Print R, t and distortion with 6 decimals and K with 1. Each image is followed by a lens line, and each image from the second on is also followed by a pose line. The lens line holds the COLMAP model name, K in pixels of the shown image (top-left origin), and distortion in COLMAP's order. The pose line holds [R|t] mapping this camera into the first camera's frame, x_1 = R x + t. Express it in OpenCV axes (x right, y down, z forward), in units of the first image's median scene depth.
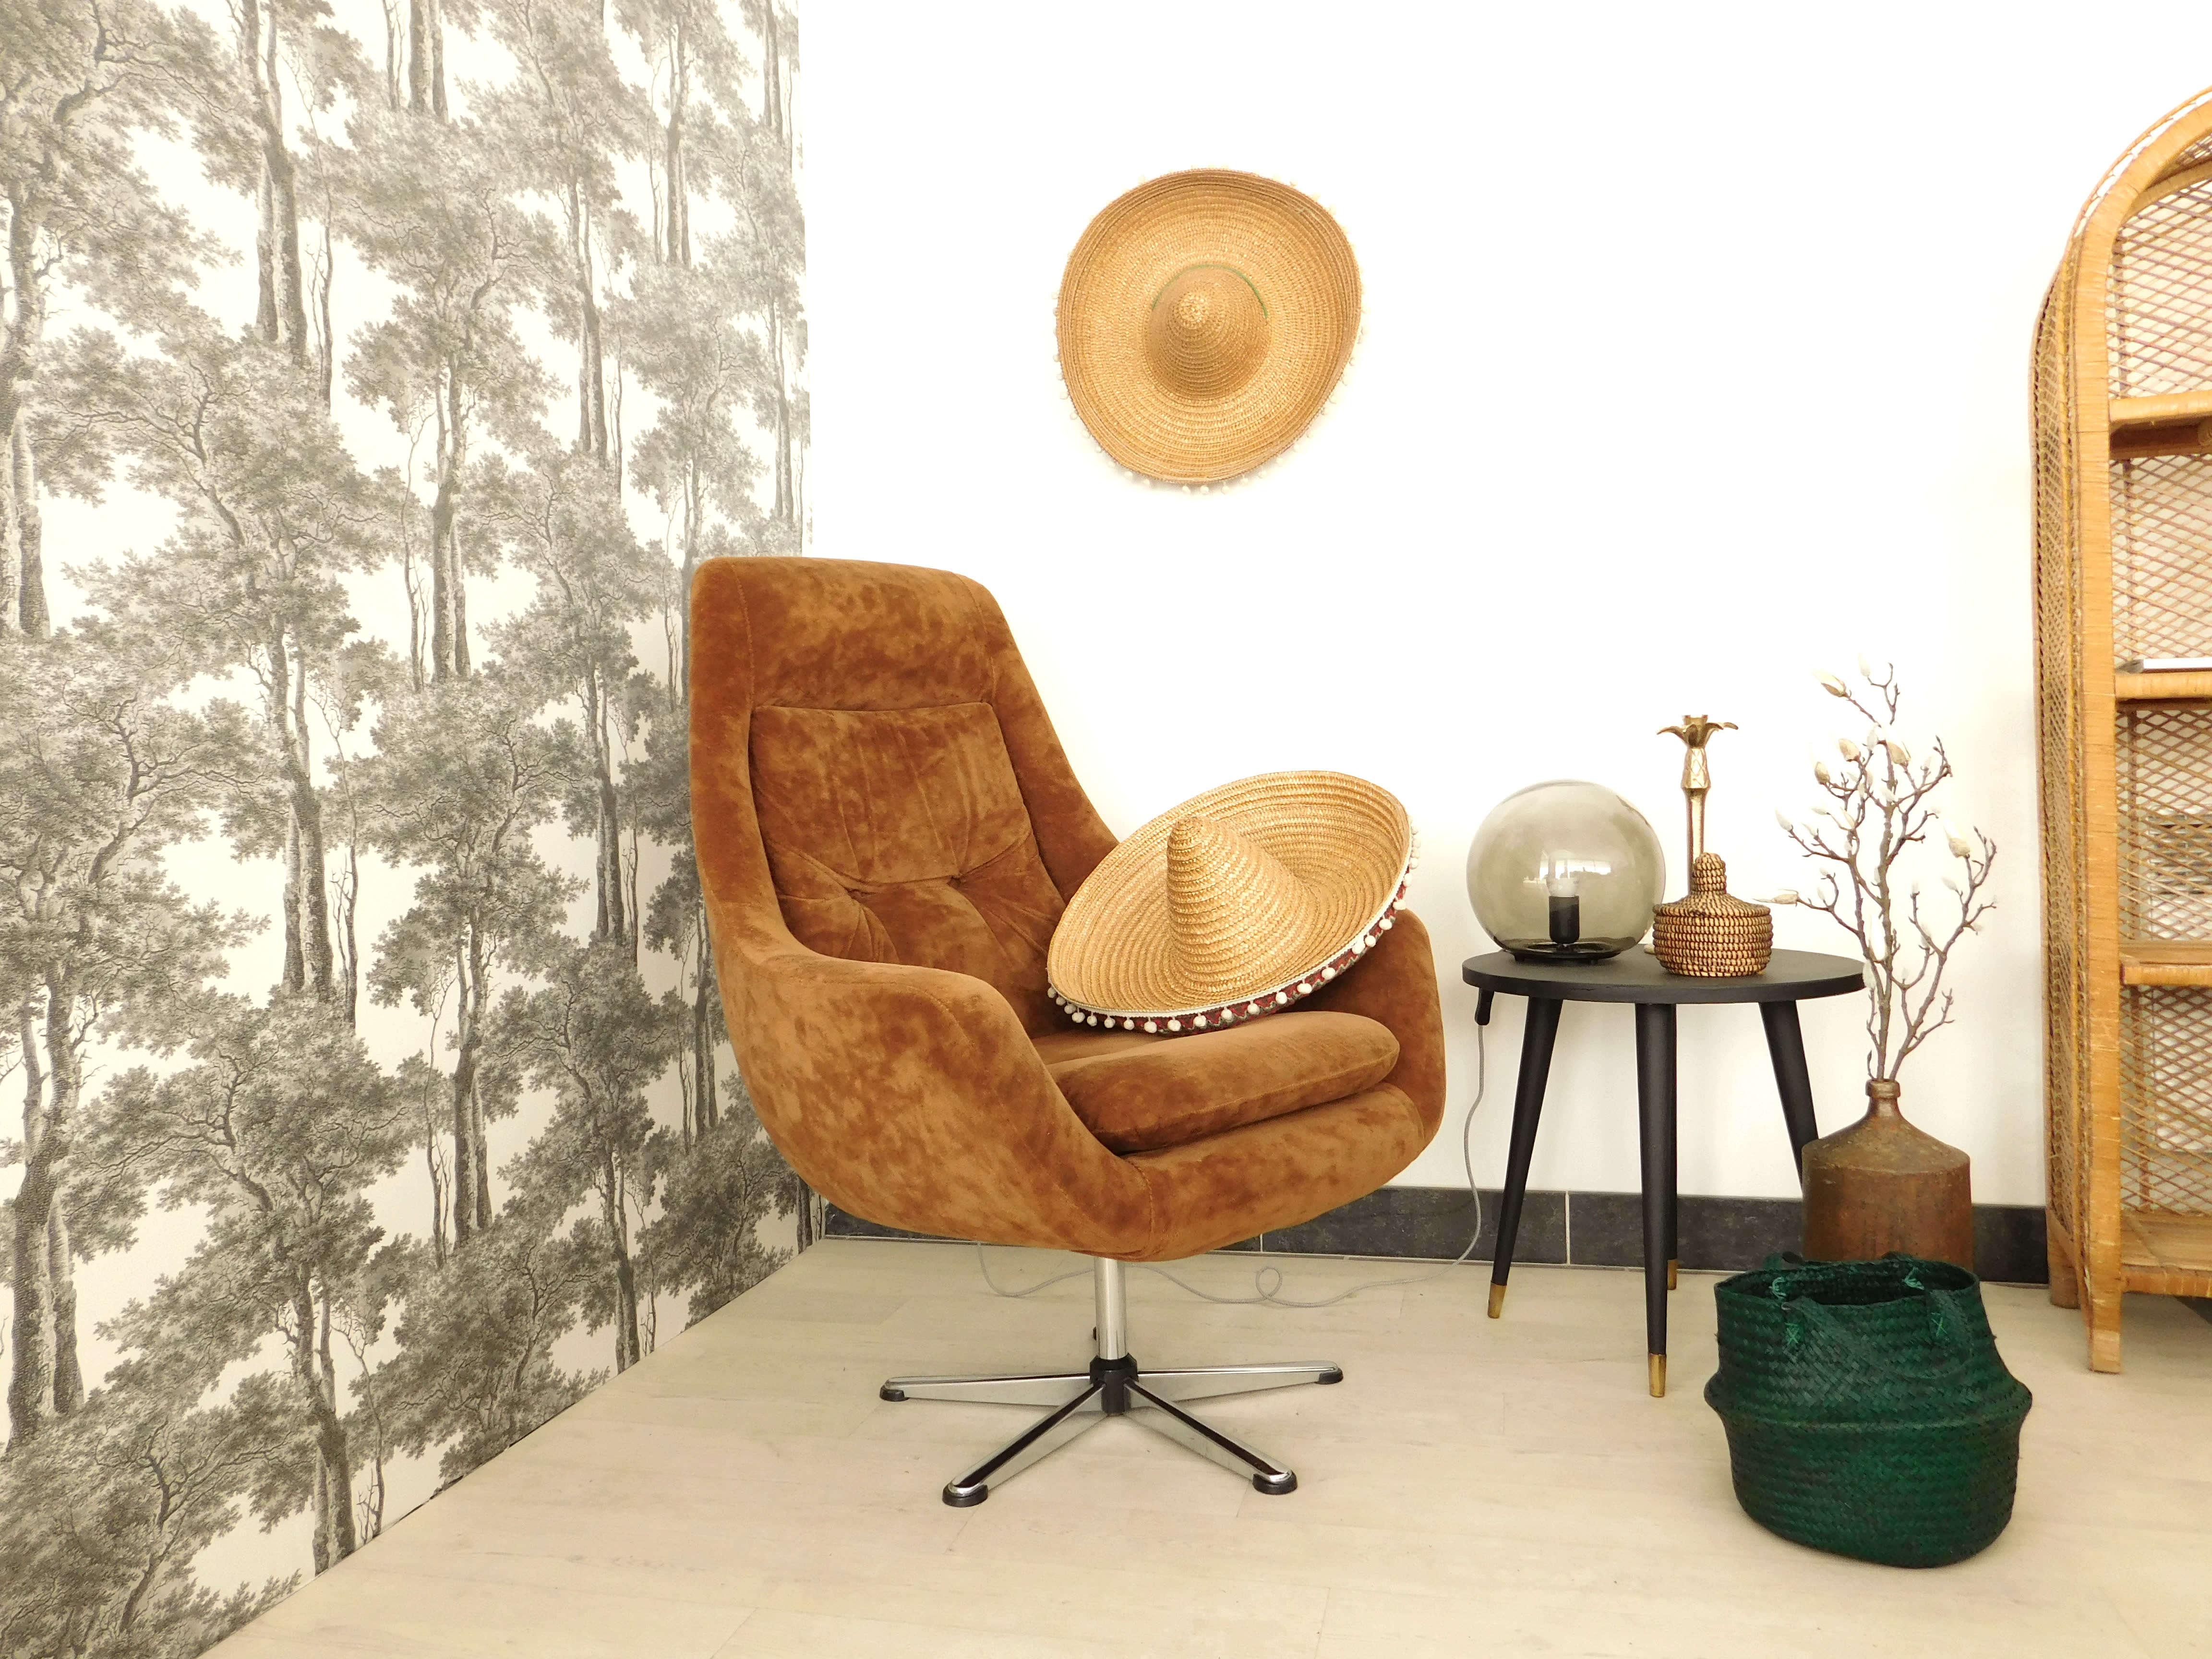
lens RADIAL K [[1714.8, 0, 1142.6], [0, 1714.8, 761.1], [0, 0, 1]] dist [0.000602, -0.014340]
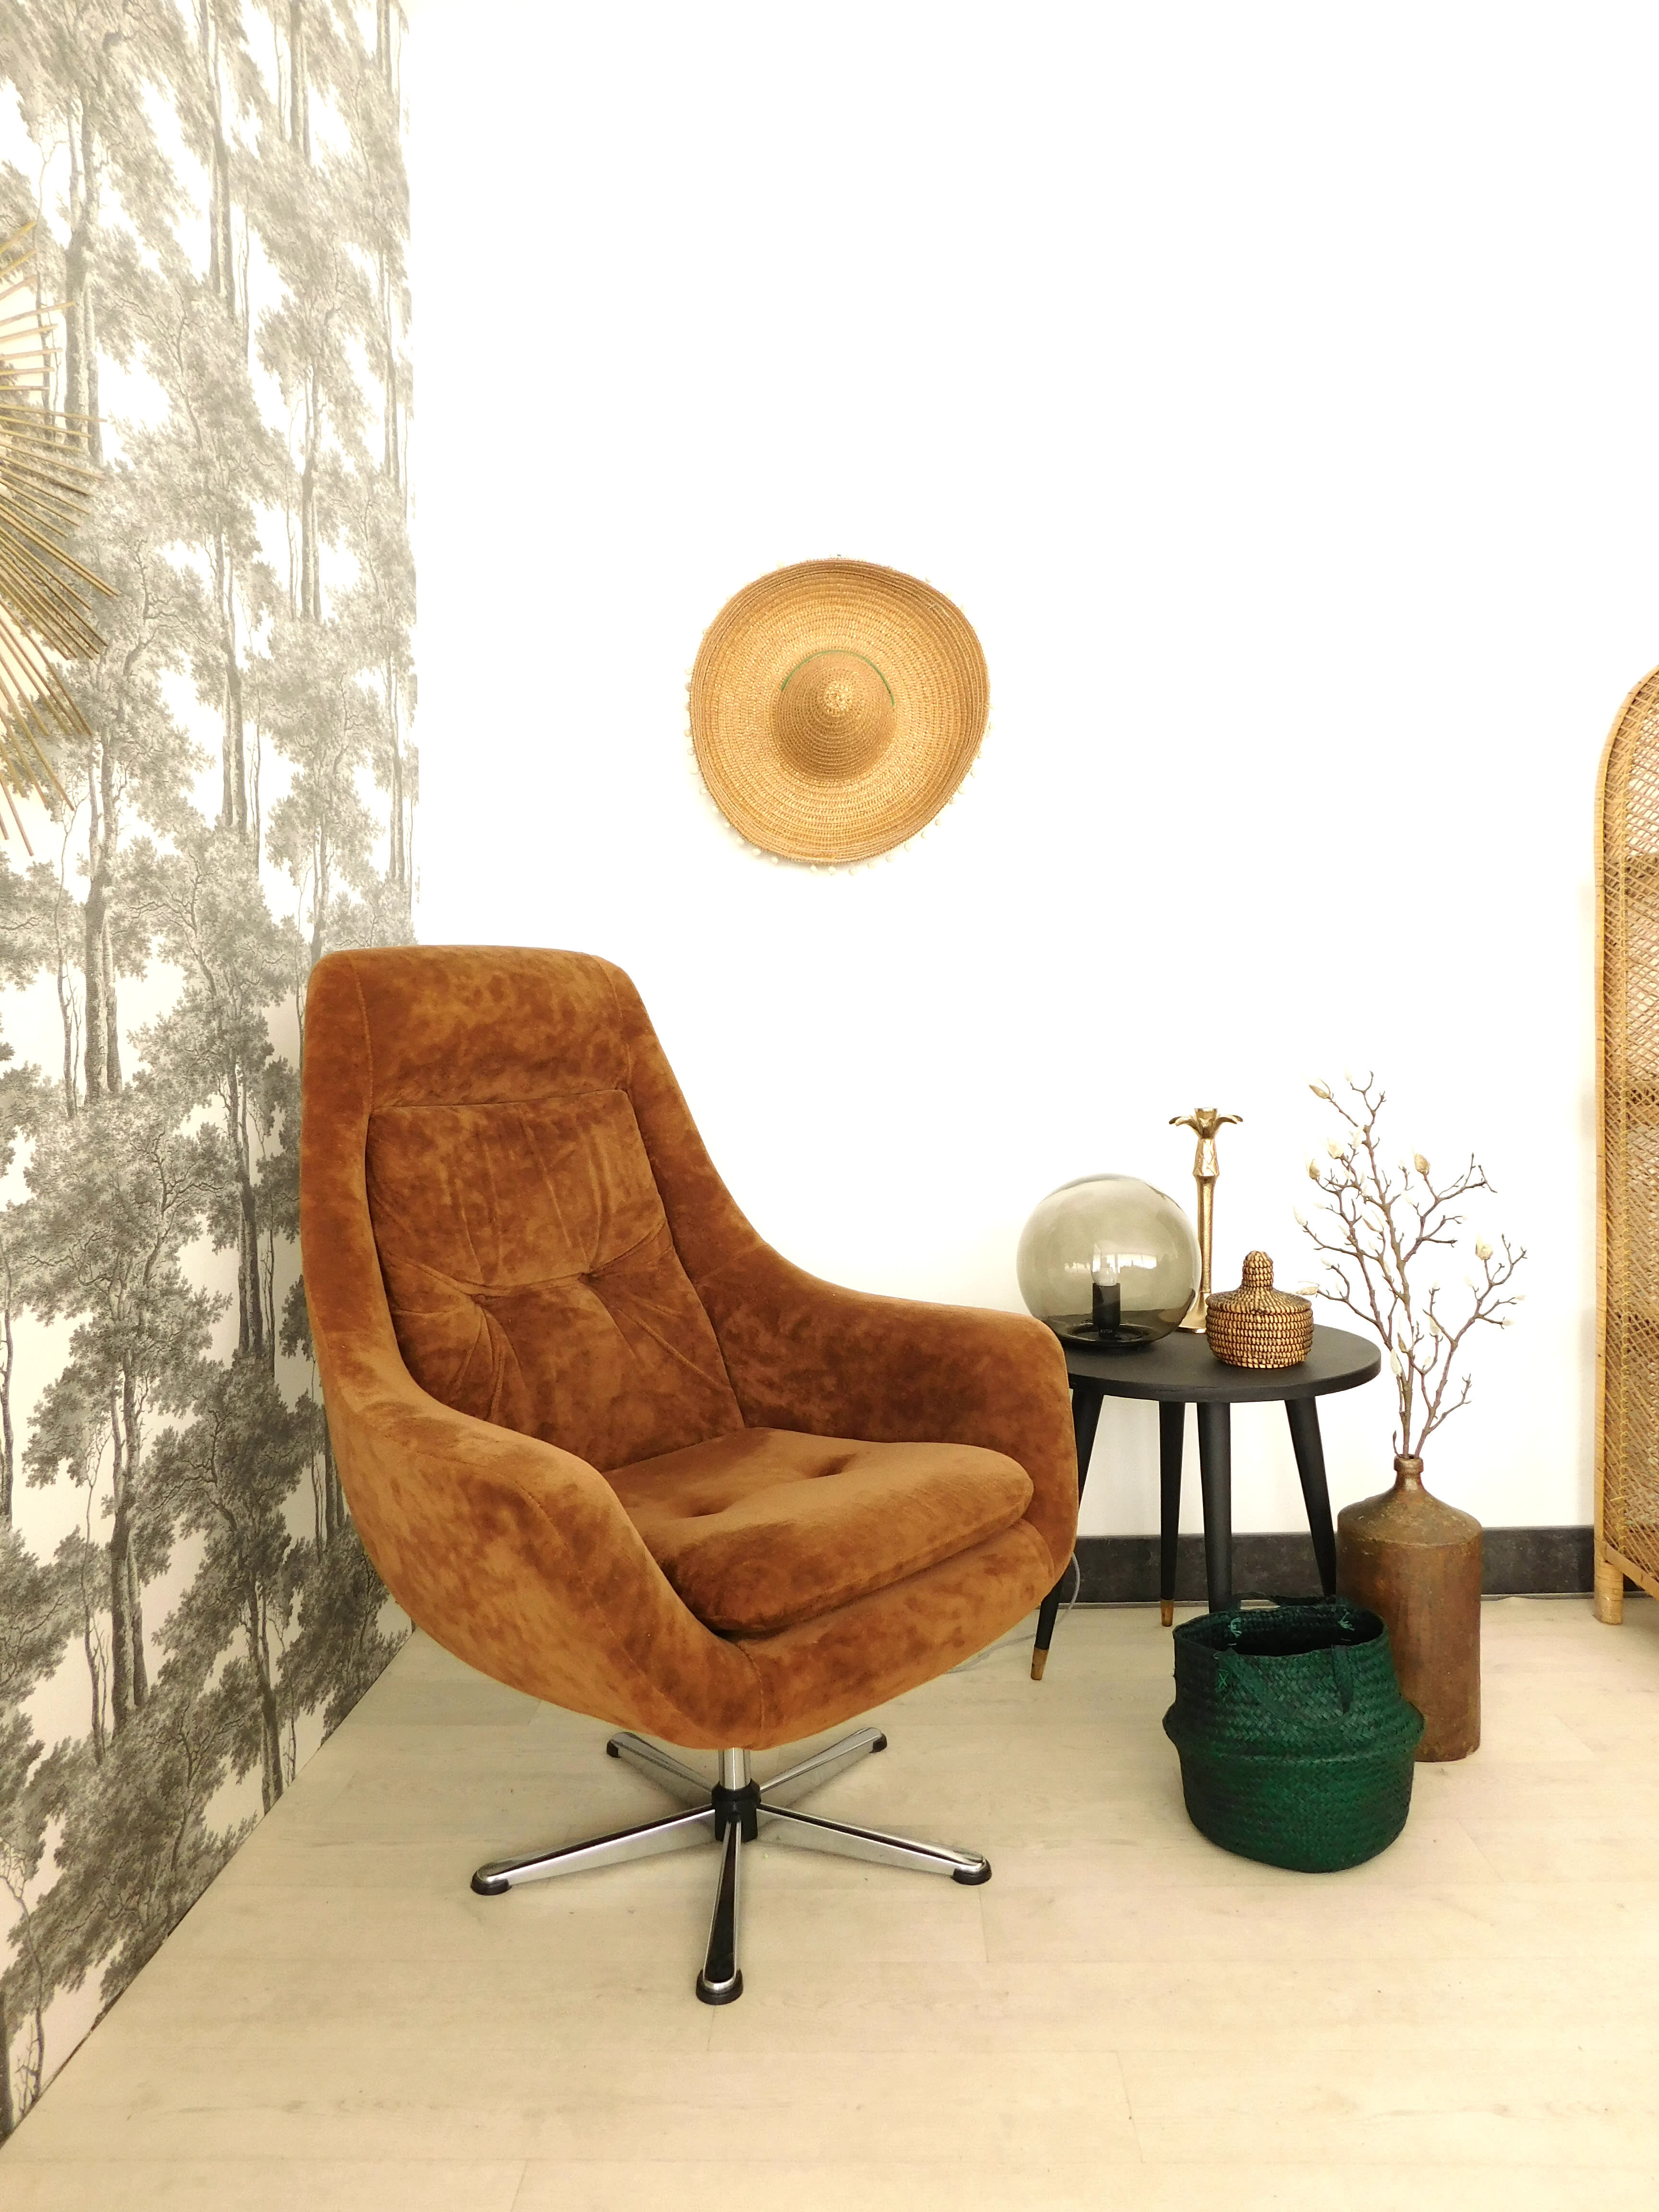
lens RADIAL K [[1479.5, 0, 853.0], [0, 1479.5, 1034.9], [0, 0, 1]] dist [-0.066013, 0.047293]
pose [[0.975432, 0.012953, 0.219920, -0.177172], [-0.016895, 0.999728, 0.016051, -0.091454], [-0.219652, -0.019372, 0.975386, 0.167597]]
